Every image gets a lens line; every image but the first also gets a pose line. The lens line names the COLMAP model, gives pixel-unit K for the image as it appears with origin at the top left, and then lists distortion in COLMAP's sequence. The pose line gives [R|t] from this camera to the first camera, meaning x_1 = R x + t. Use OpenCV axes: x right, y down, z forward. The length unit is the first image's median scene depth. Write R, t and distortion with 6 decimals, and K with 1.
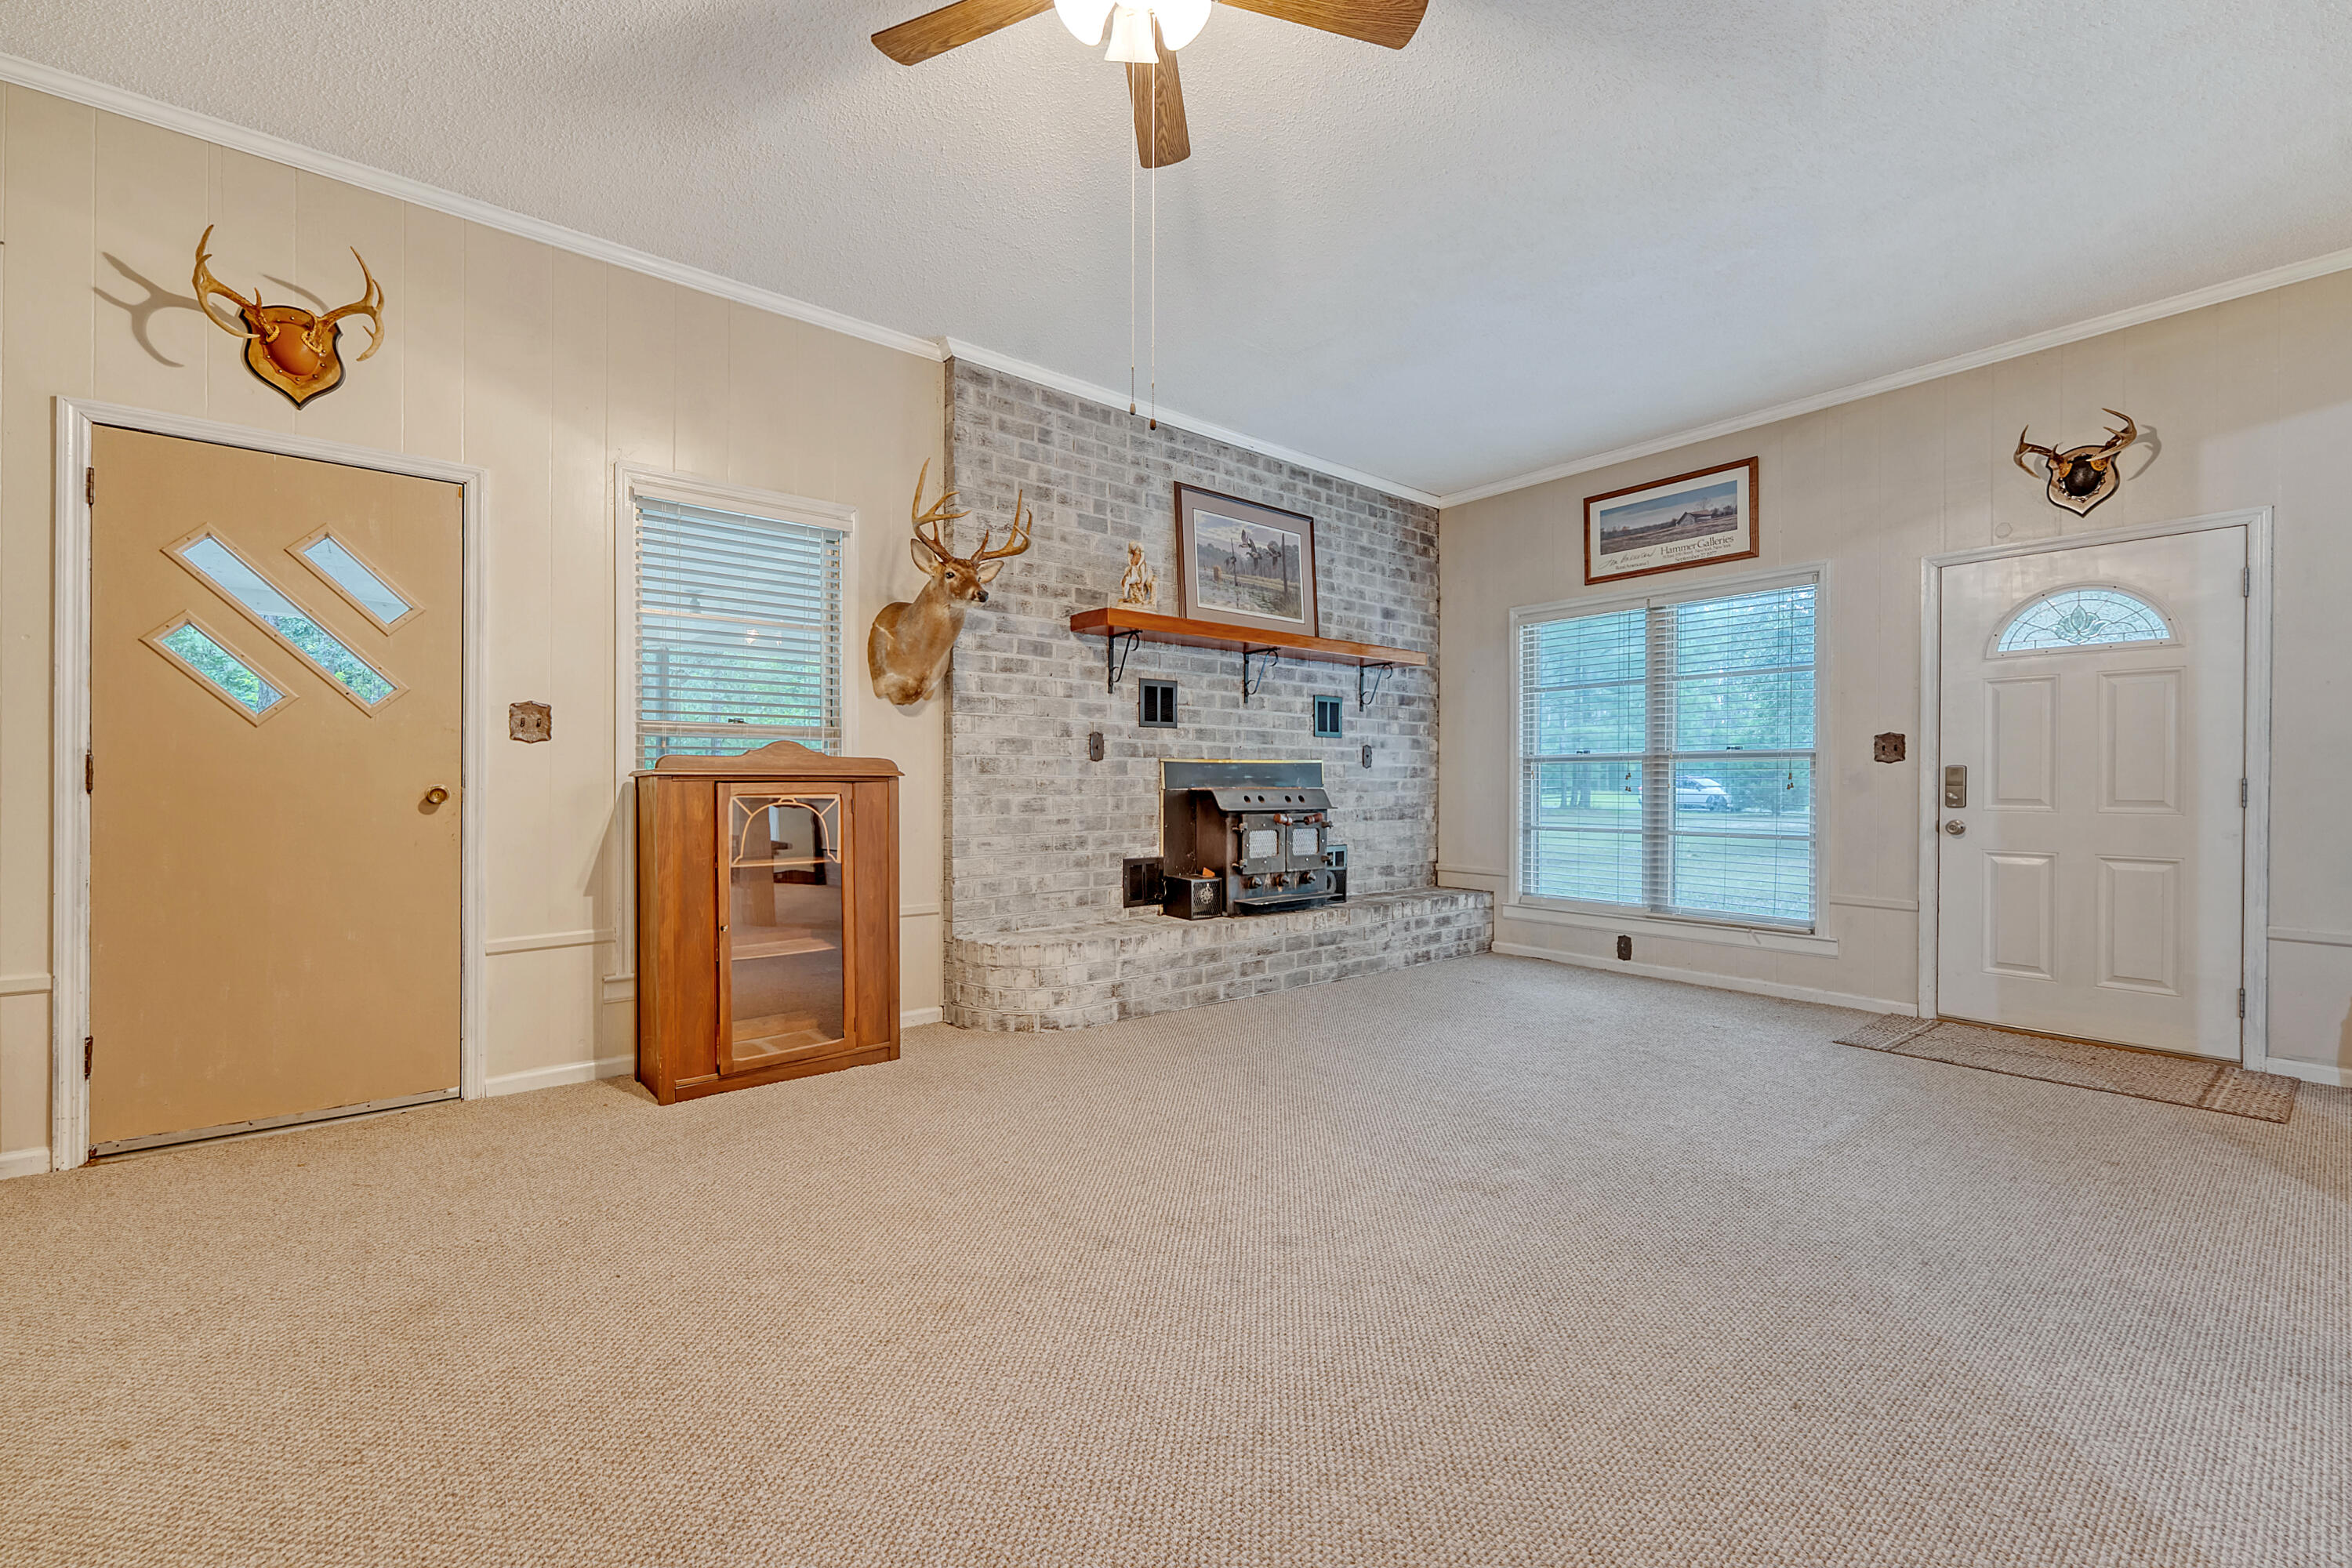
lens RADIAL K [[955.7, 0, 1178.2], [0, 955.7, 783.0], [0, 0, 1]] dist [0.001431, -0.001753]
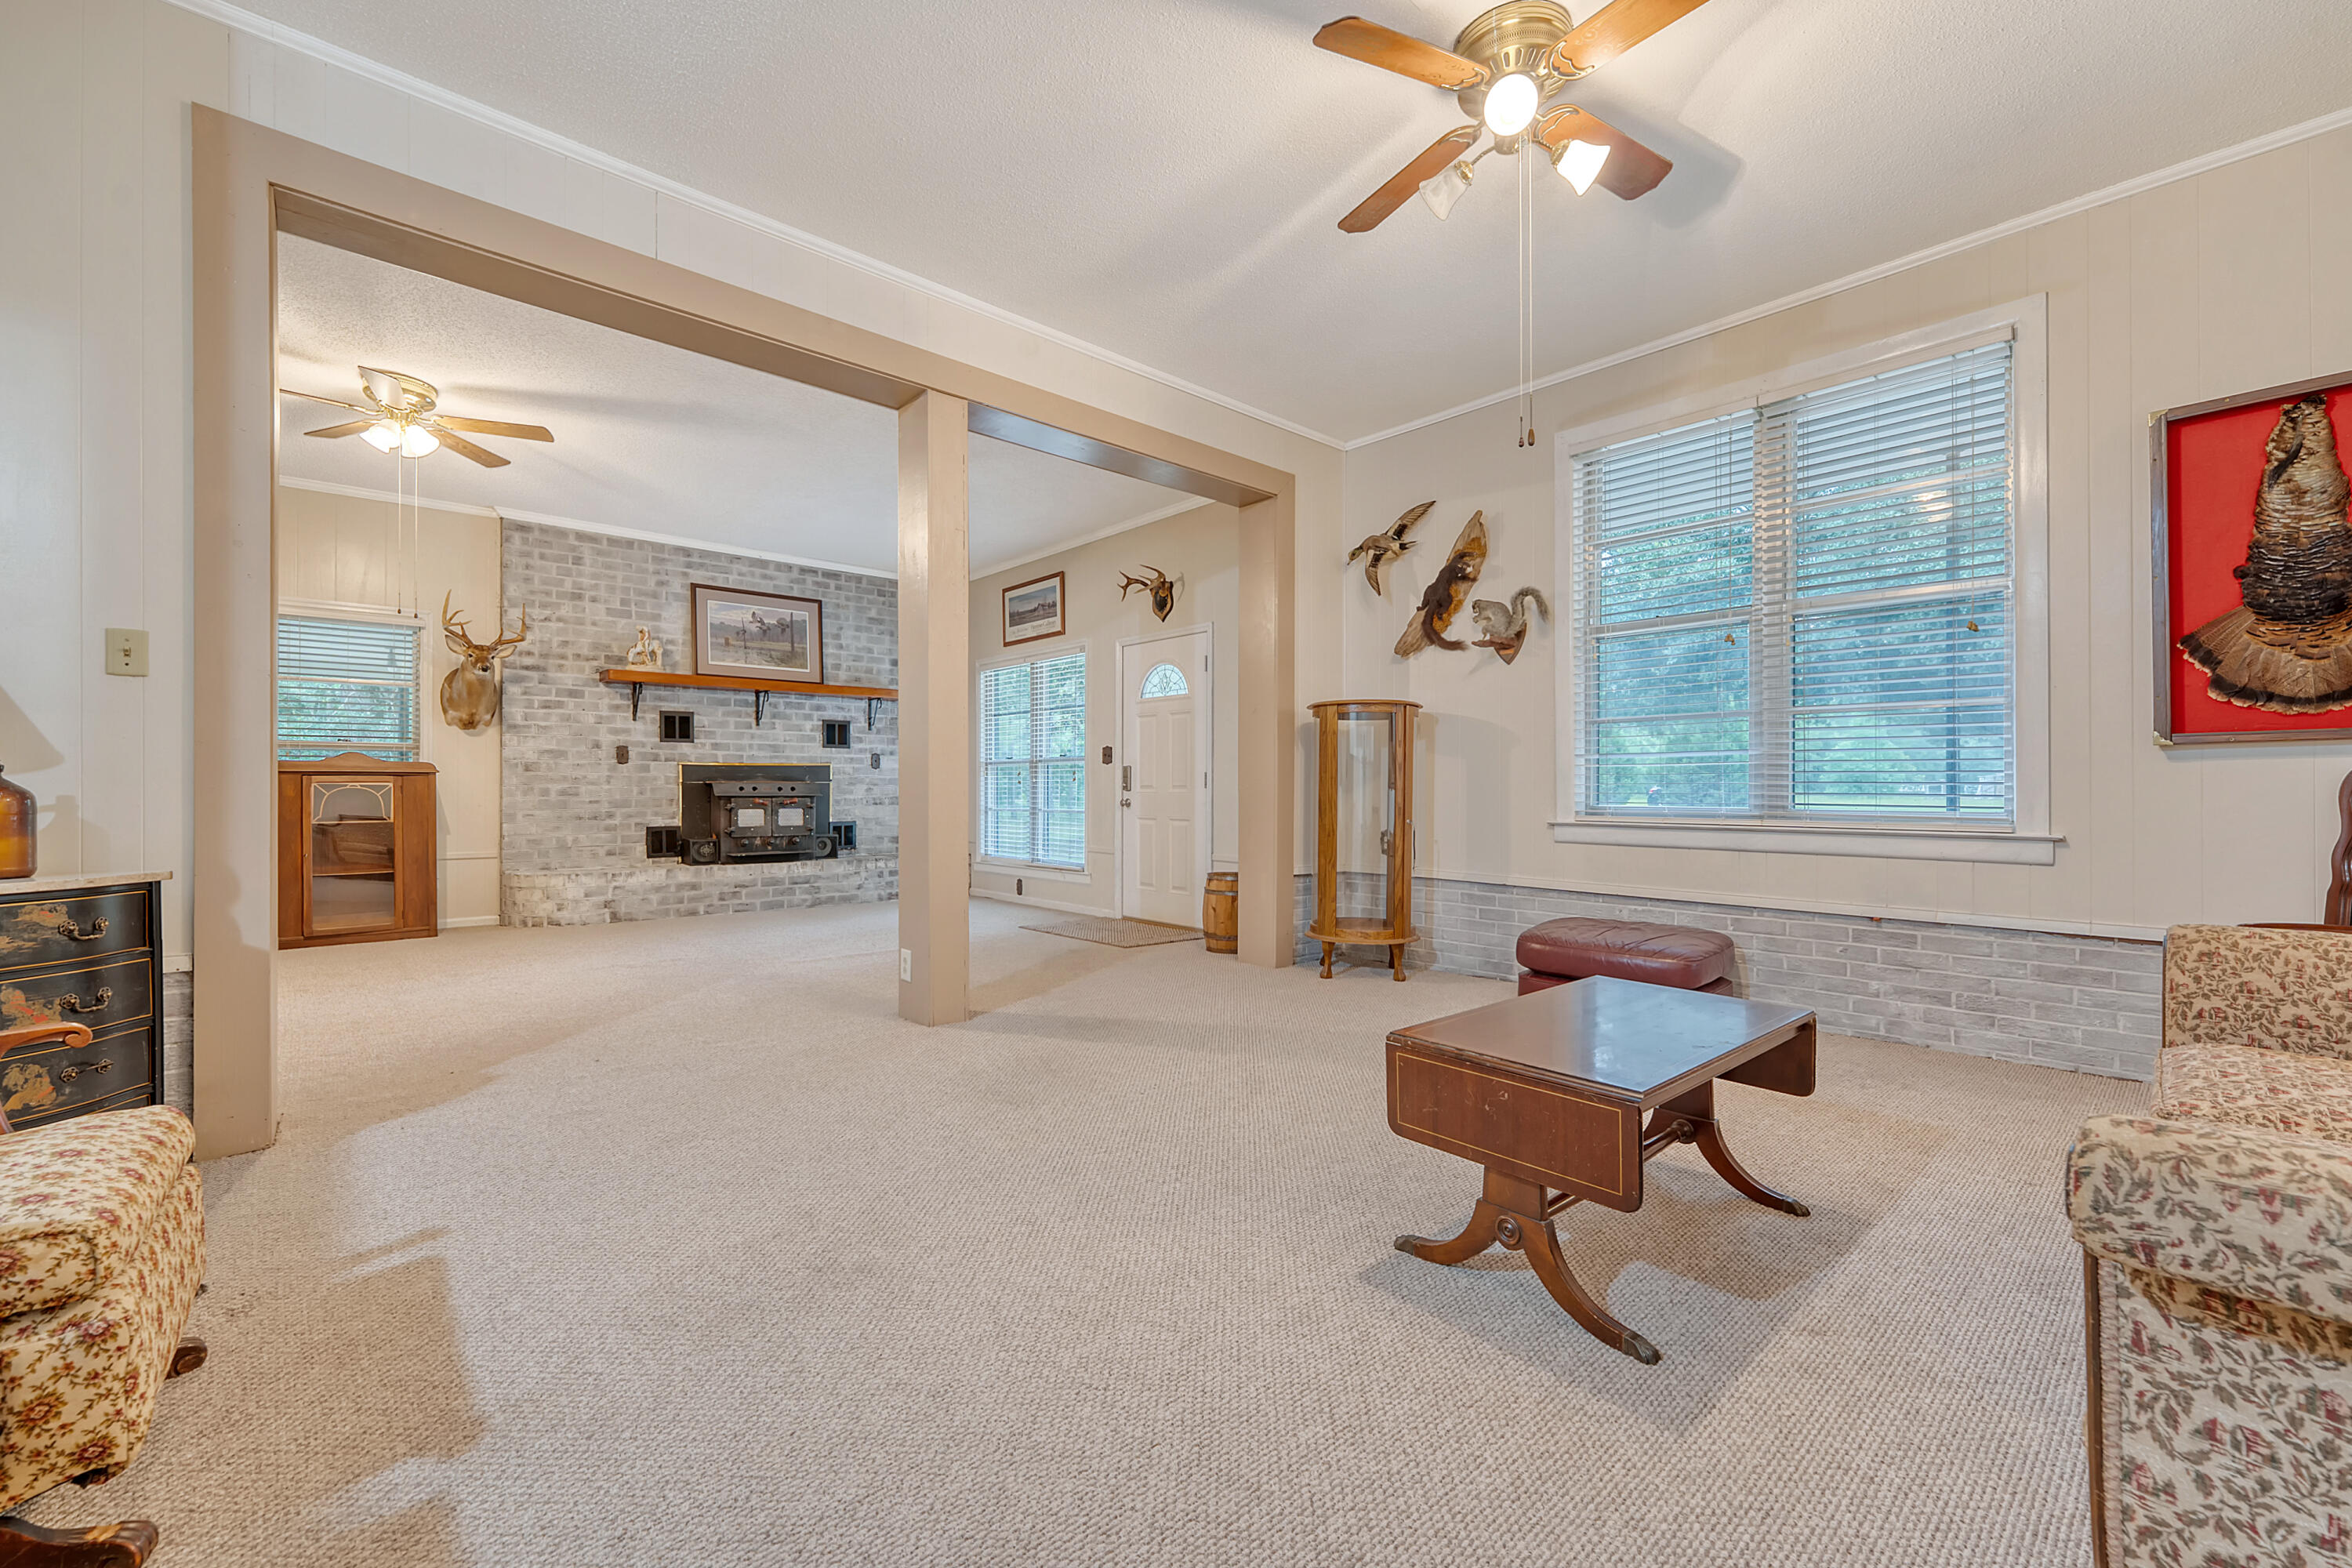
lens RADIAL K [[955.7, 0, 1177.2], [0, 955.7, 782.7], [0, 0, 1]] dist [0.001431, -0.001753]
pose [[0.999021, -0.001678, 0.044208, 0.729381], [0.001945, 0.999980, -0.005982, 0.018518], [-0.044197, 0.006062, 0.999004, -0.590427]]
